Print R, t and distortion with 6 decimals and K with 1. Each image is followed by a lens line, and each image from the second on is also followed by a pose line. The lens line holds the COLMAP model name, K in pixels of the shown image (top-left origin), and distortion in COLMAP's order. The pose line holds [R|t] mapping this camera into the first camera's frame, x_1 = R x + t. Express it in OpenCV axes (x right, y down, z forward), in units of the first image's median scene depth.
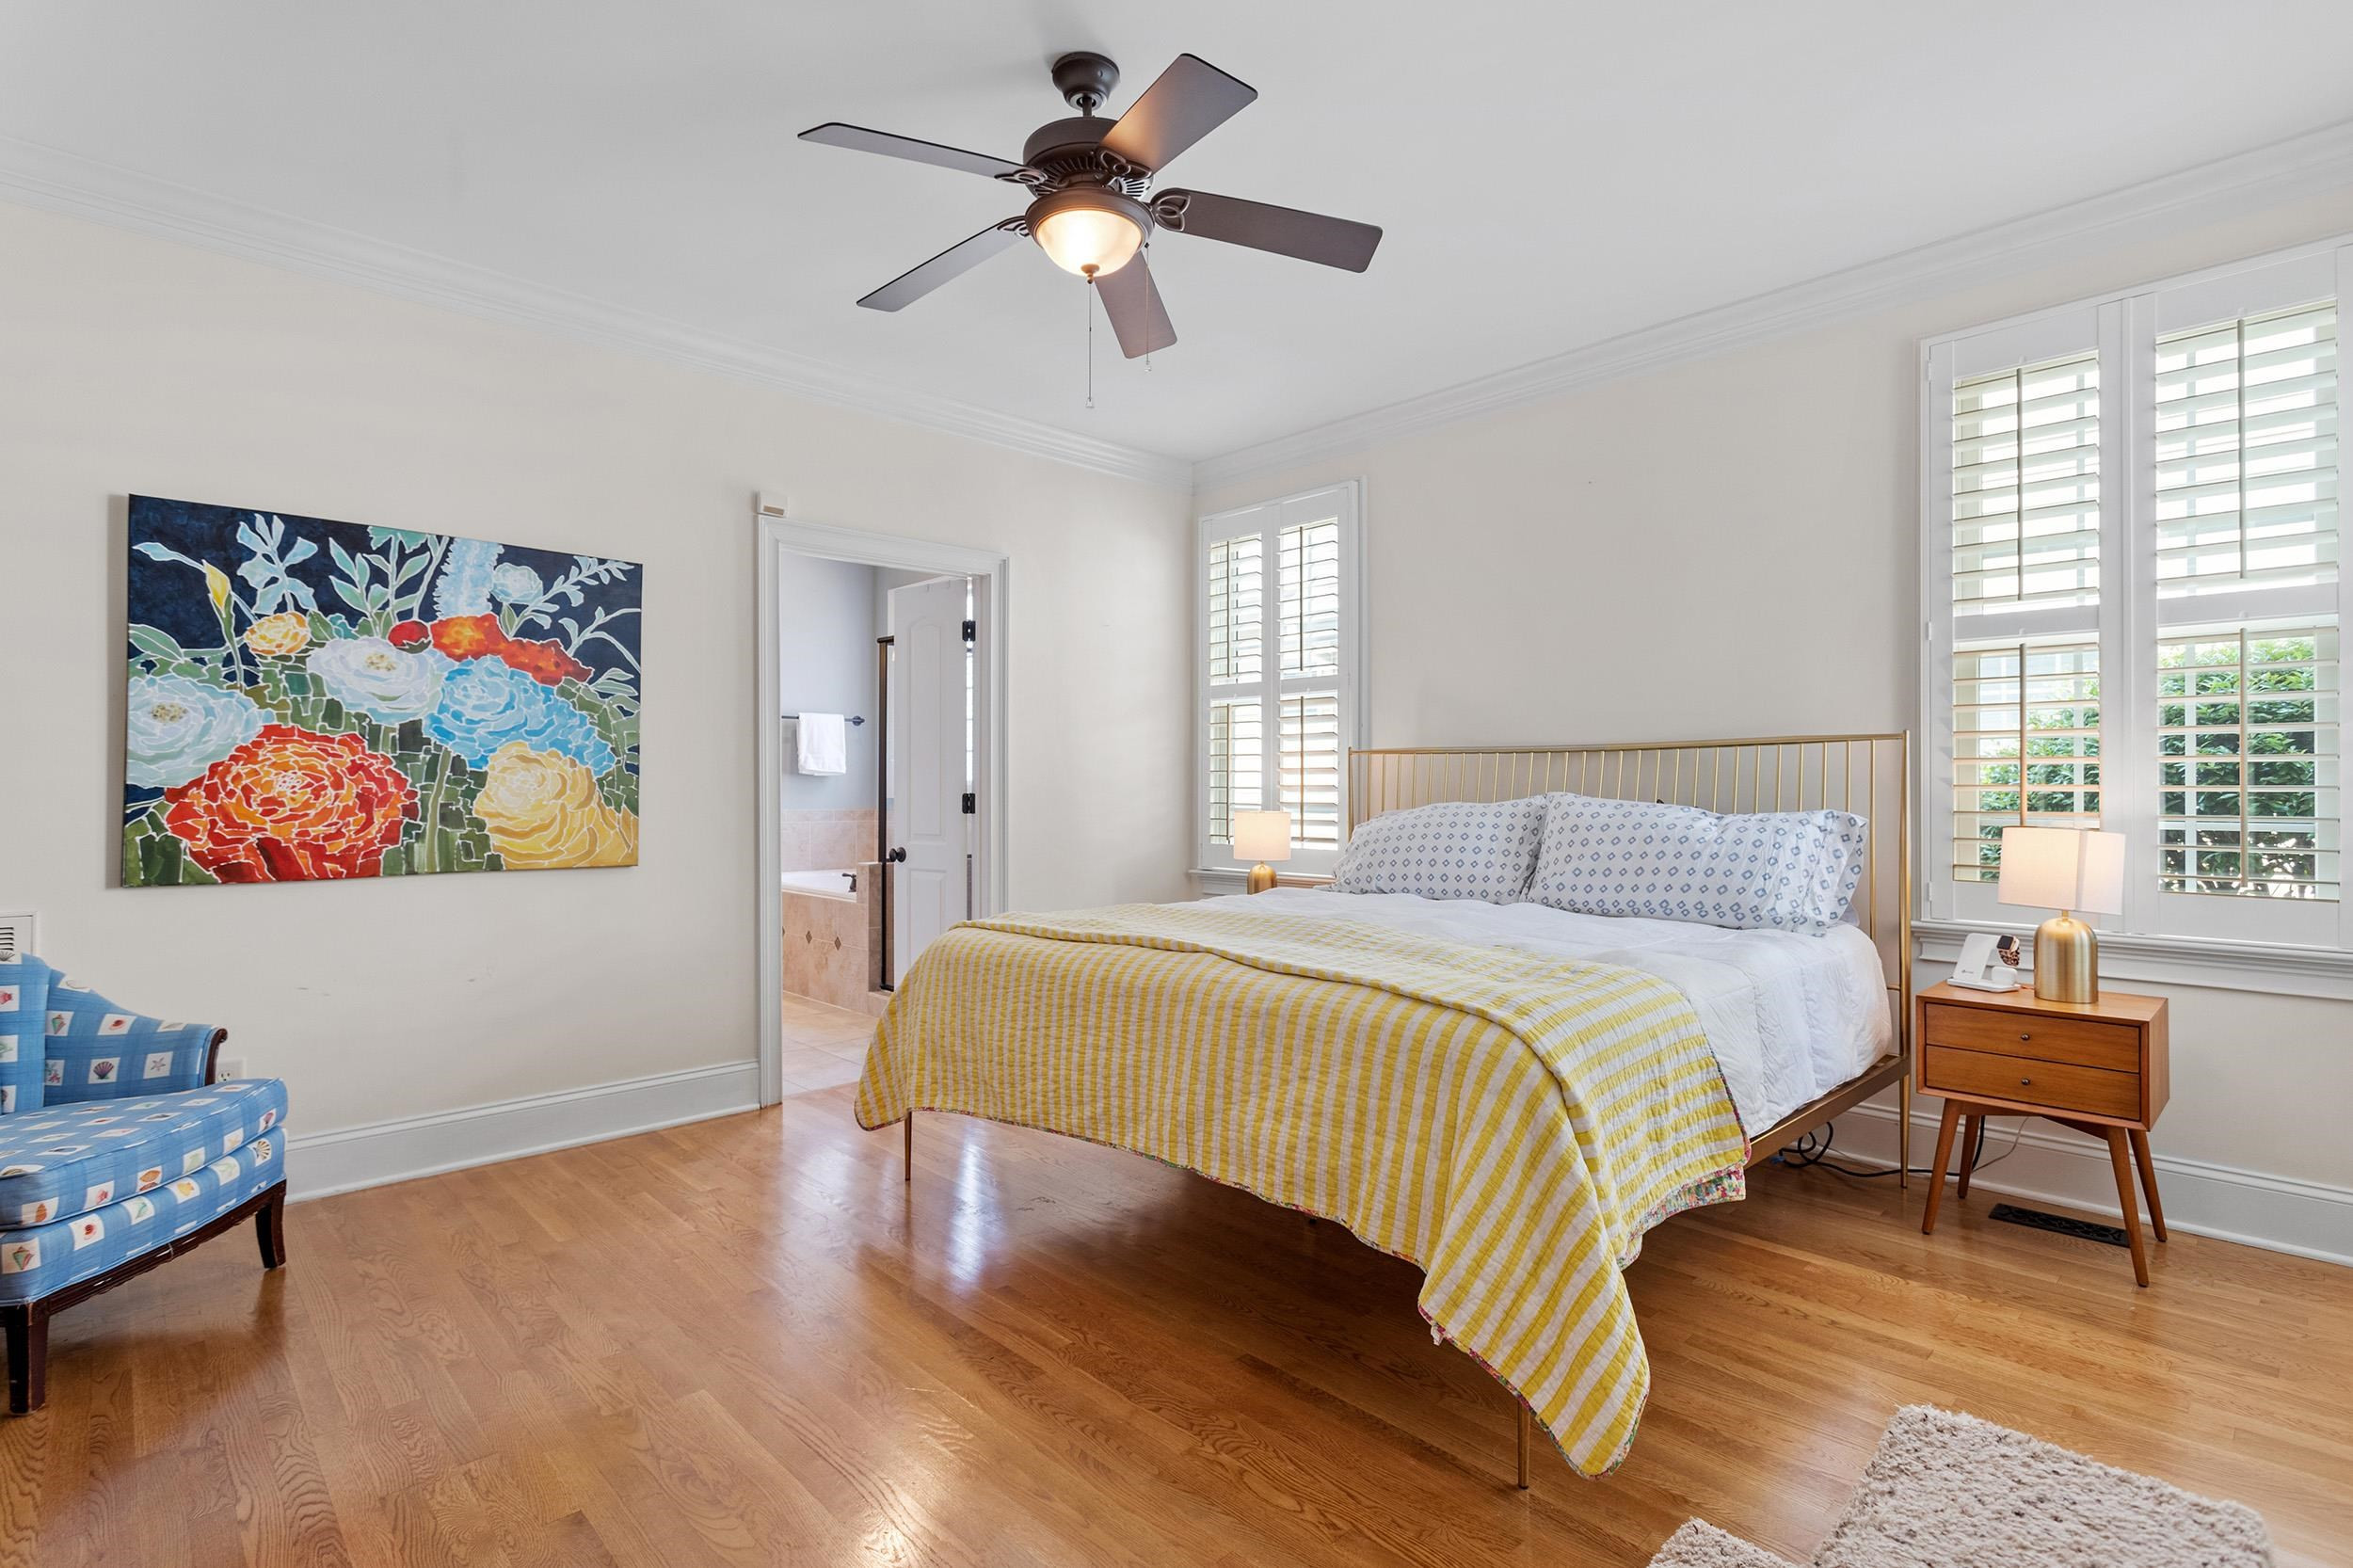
lens RADIAL K [[1126.2, 0, 1176.5], [0, 1126.2, 784.0], [0, 0, 1]] dist [0.000322, 0.000146]
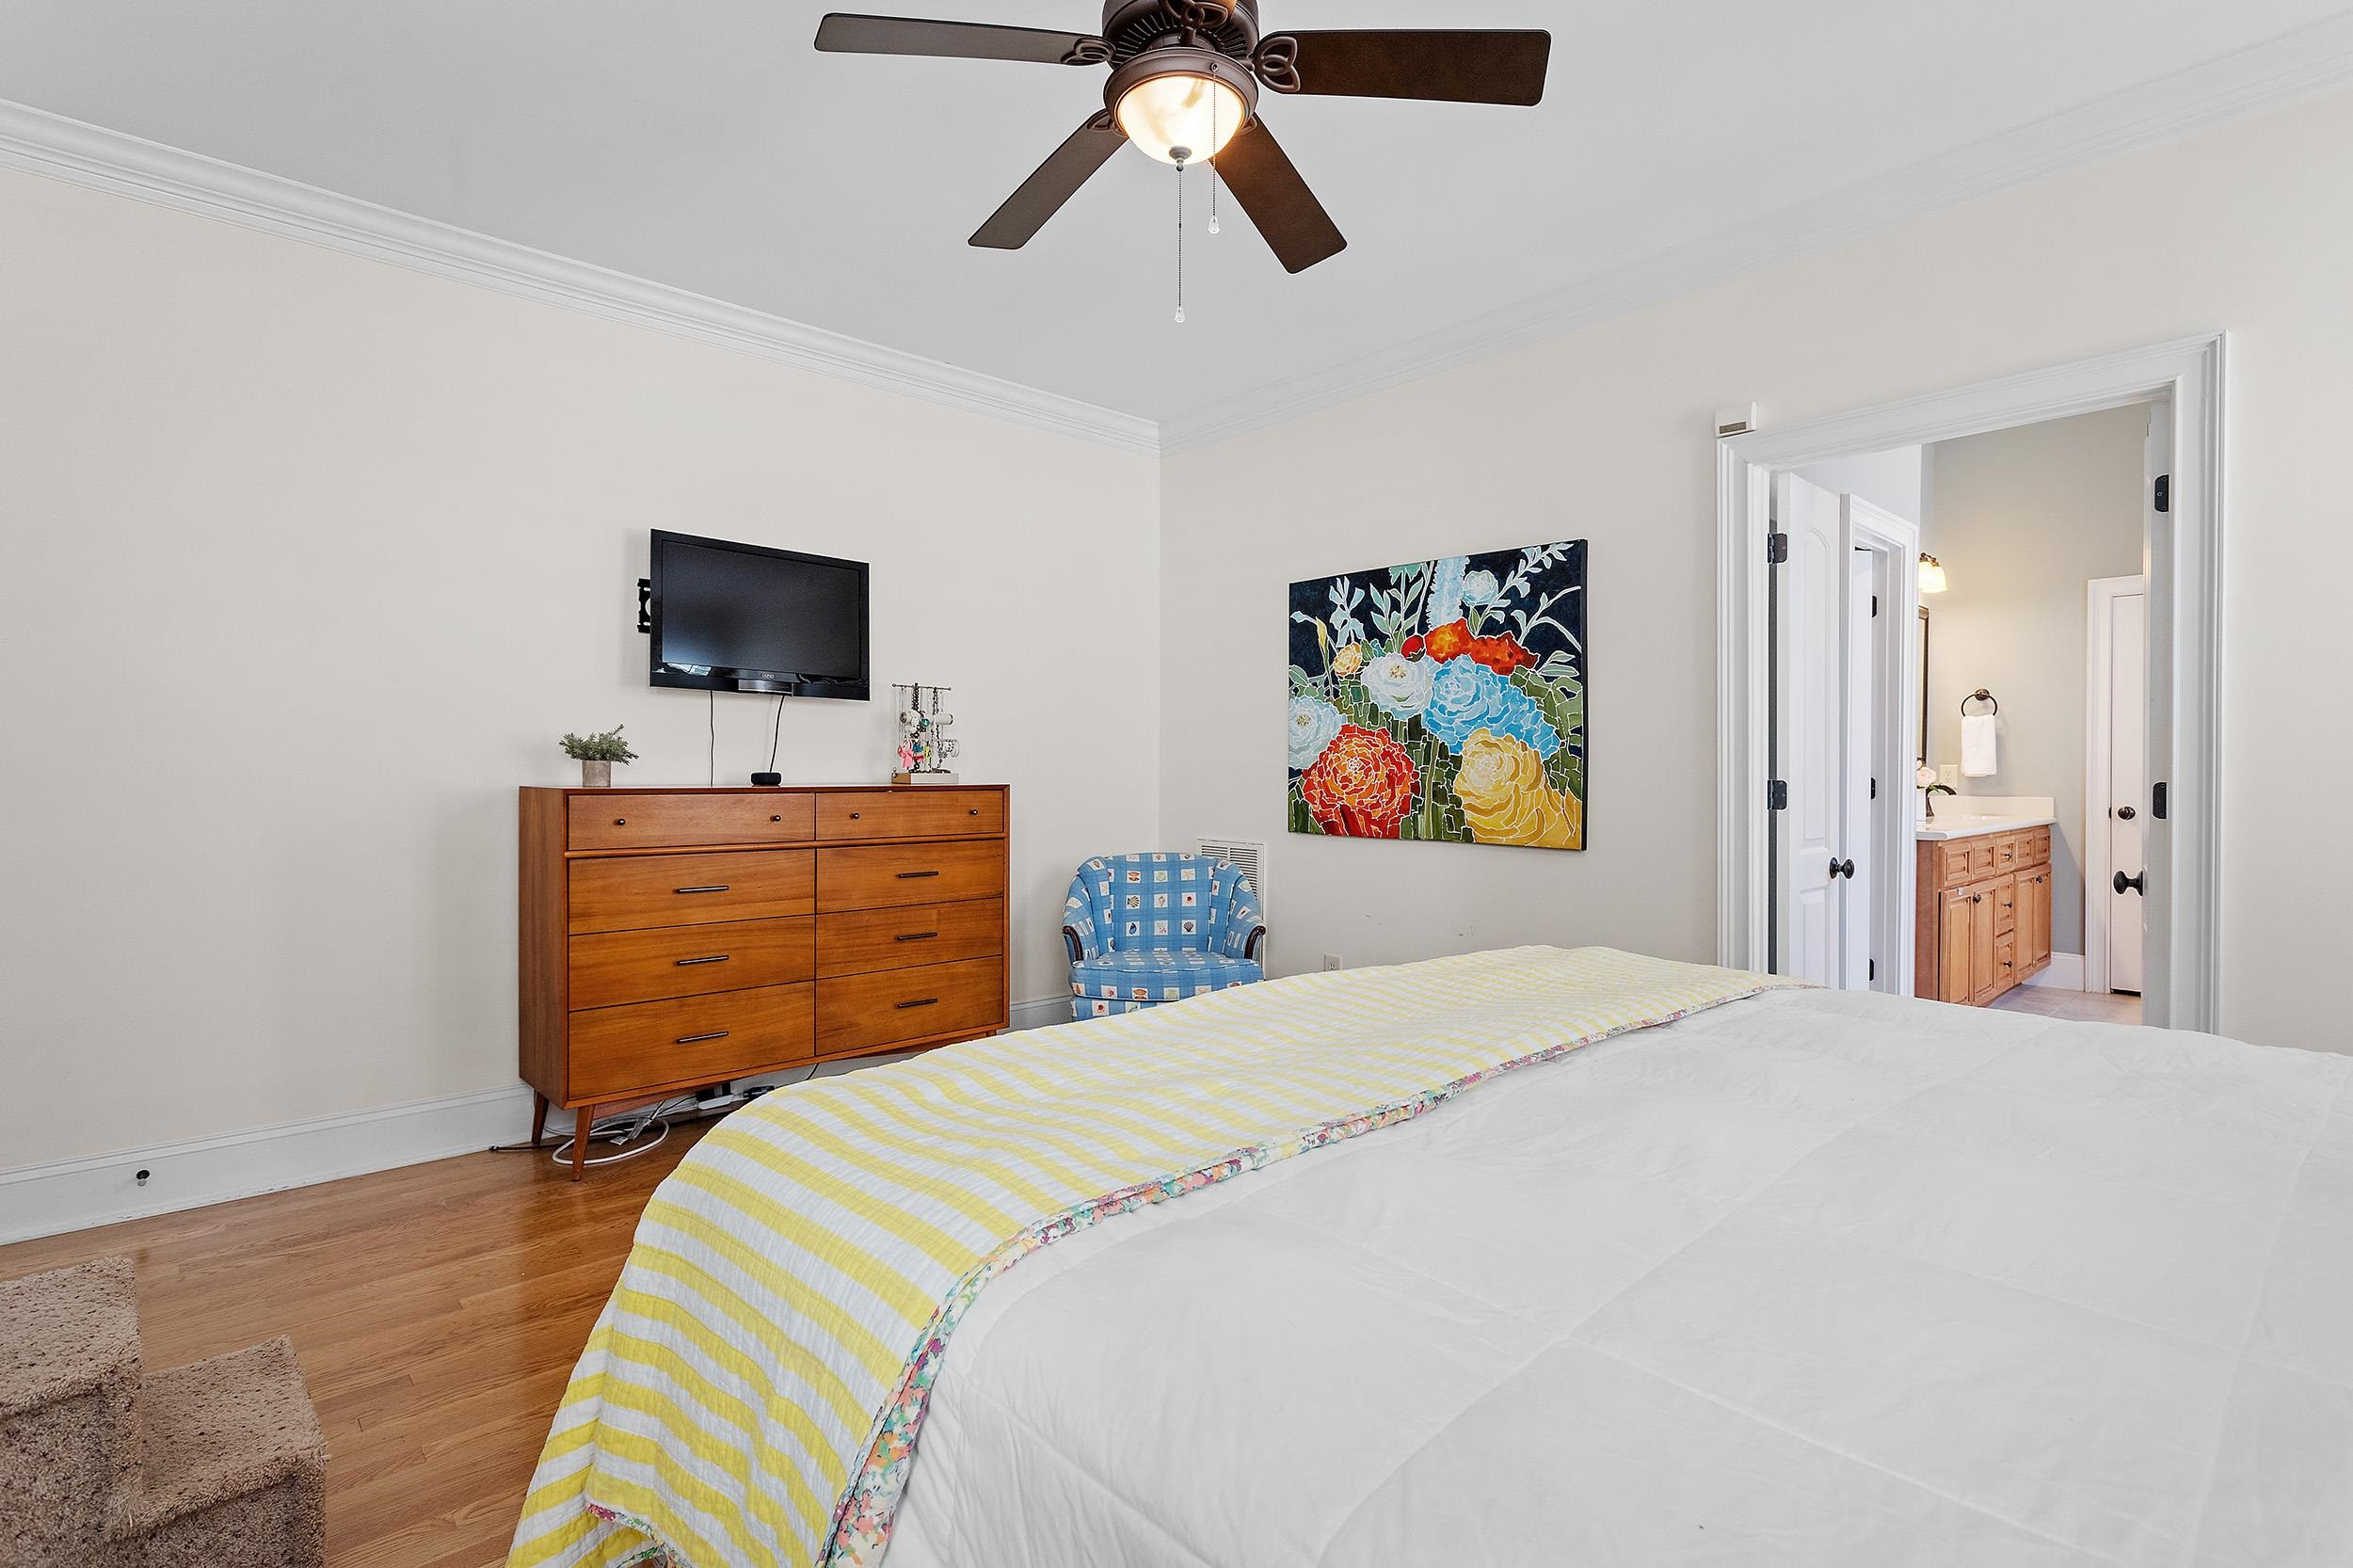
lens RADIAL K [[1126.2, 0, 1176.5], [0, 1126.2, 784.0], [0, 0, 1]] dist [0.000322, 0.000146]
pose [[-0.023569, 0.008984, -0.999682, 0.566325], [-0.005149, 0.999945, 0.009108, 0.009082], [0.999709, 0.005362, -0.023521, 0.759373]]
